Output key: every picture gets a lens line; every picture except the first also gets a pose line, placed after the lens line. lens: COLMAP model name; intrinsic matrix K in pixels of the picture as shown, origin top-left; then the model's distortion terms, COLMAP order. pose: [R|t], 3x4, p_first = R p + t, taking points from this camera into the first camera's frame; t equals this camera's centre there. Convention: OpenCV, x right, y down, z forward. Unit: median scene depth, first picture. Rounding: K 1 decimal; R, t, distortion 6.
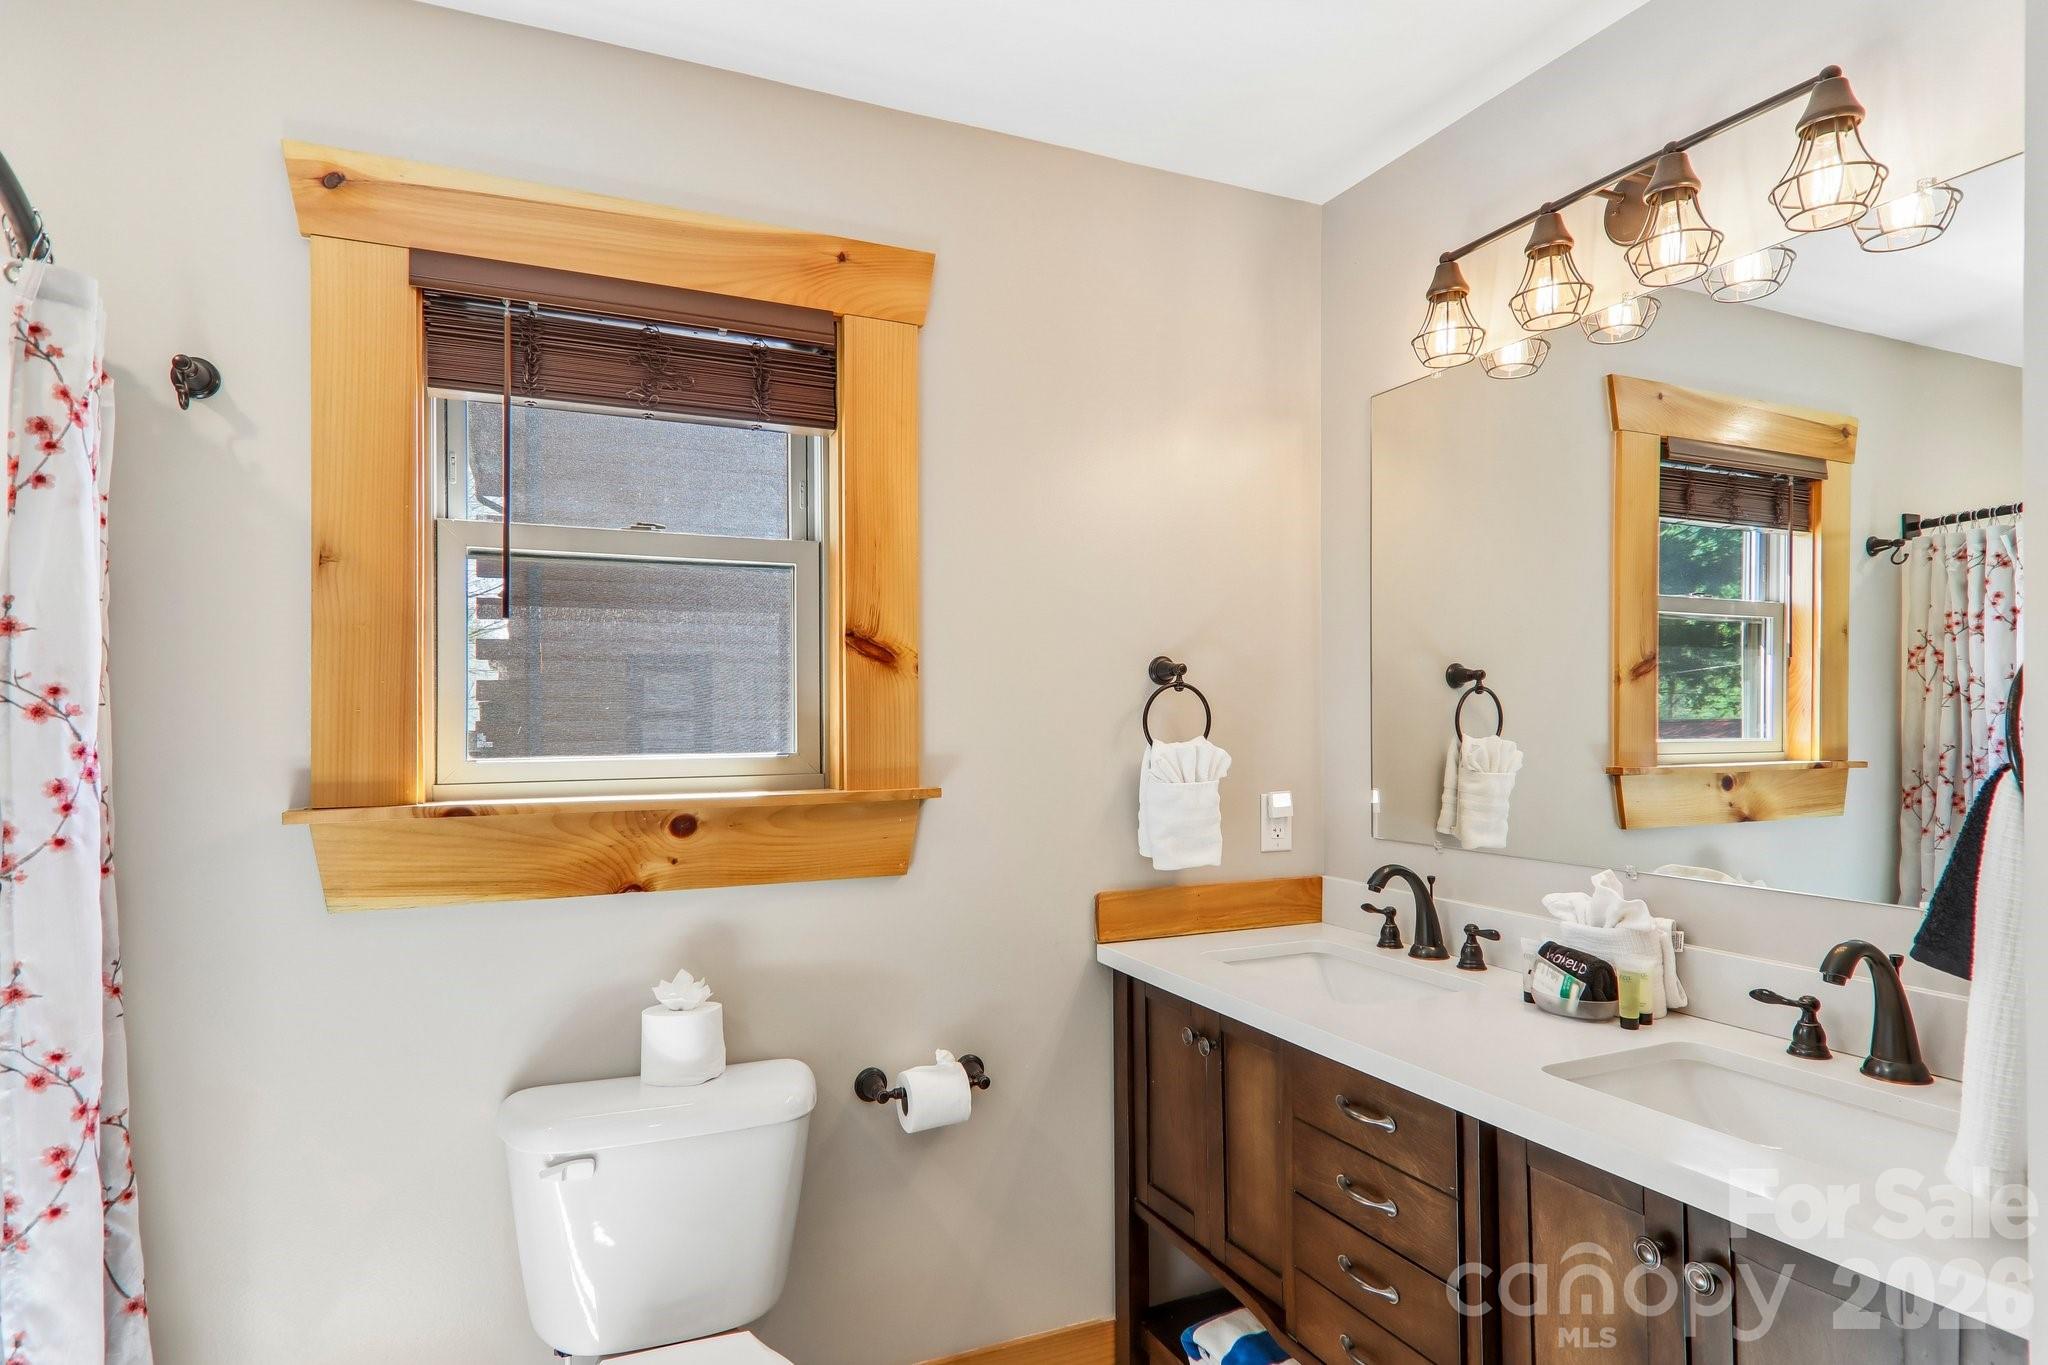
lens RADIAL K [[1135.5, 0, 1025.4], [0, 1135.5, 699.8], [0, 0, 1]] dist [0.003580, -0.000192]
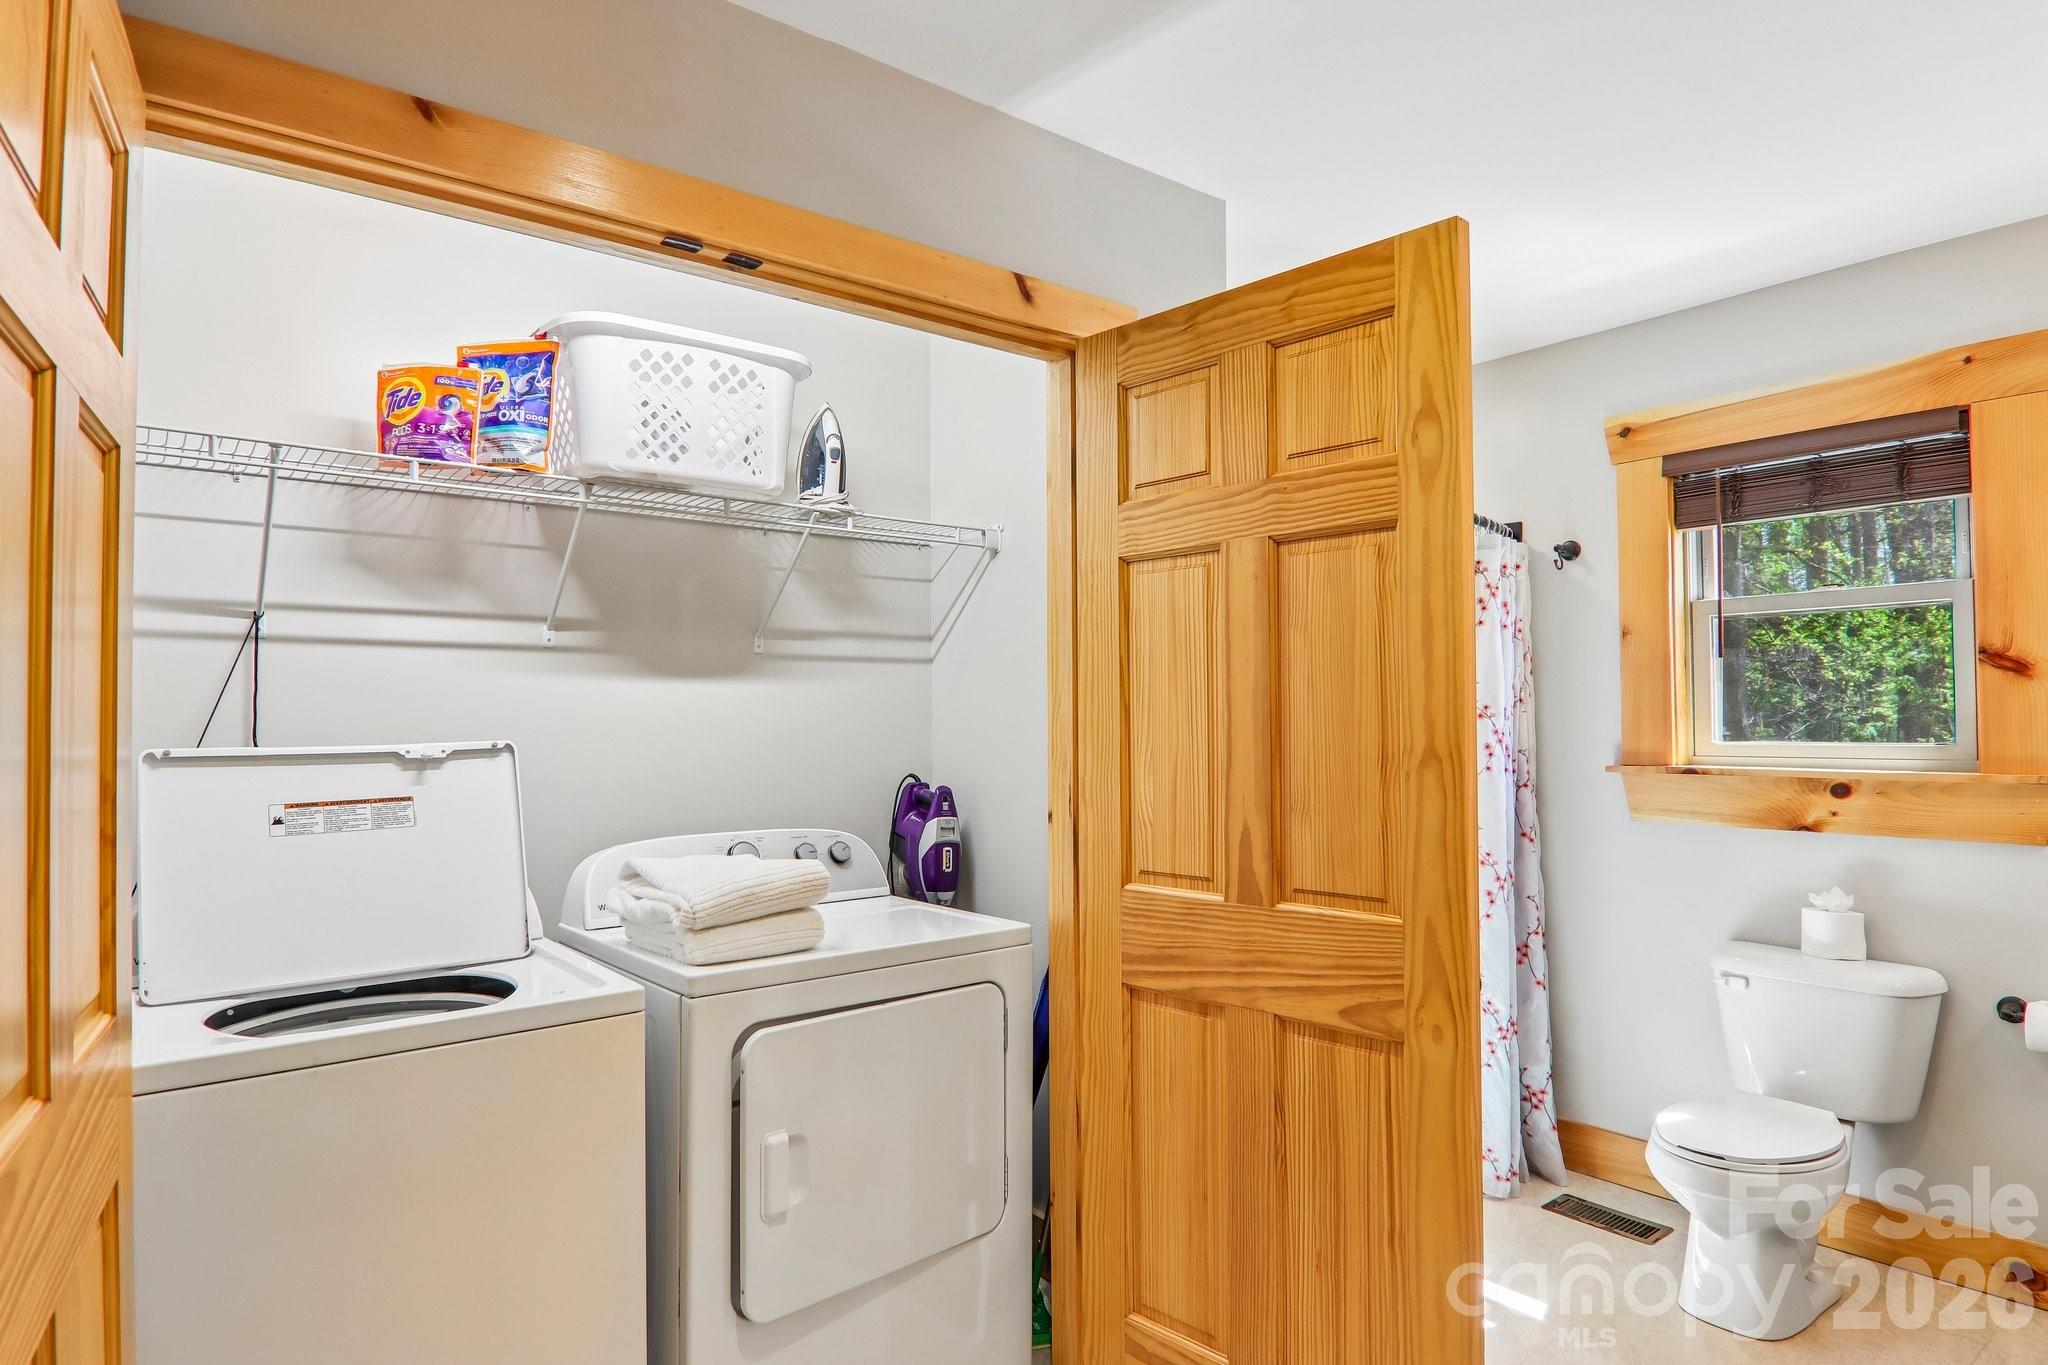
lens RADIAL K [[1146.8, 0, 1024.5], [0, 1146.8, 698.4], [0, 0, 1]] dist [0.006145, -0.020777]
pose [[0.230083, -0.015033, -0.973055, 0.948707], [0.020311, 0.999737, -0.010642, -0.014794], [0.972959, -0.017316, 0.230328, -0.390162]]
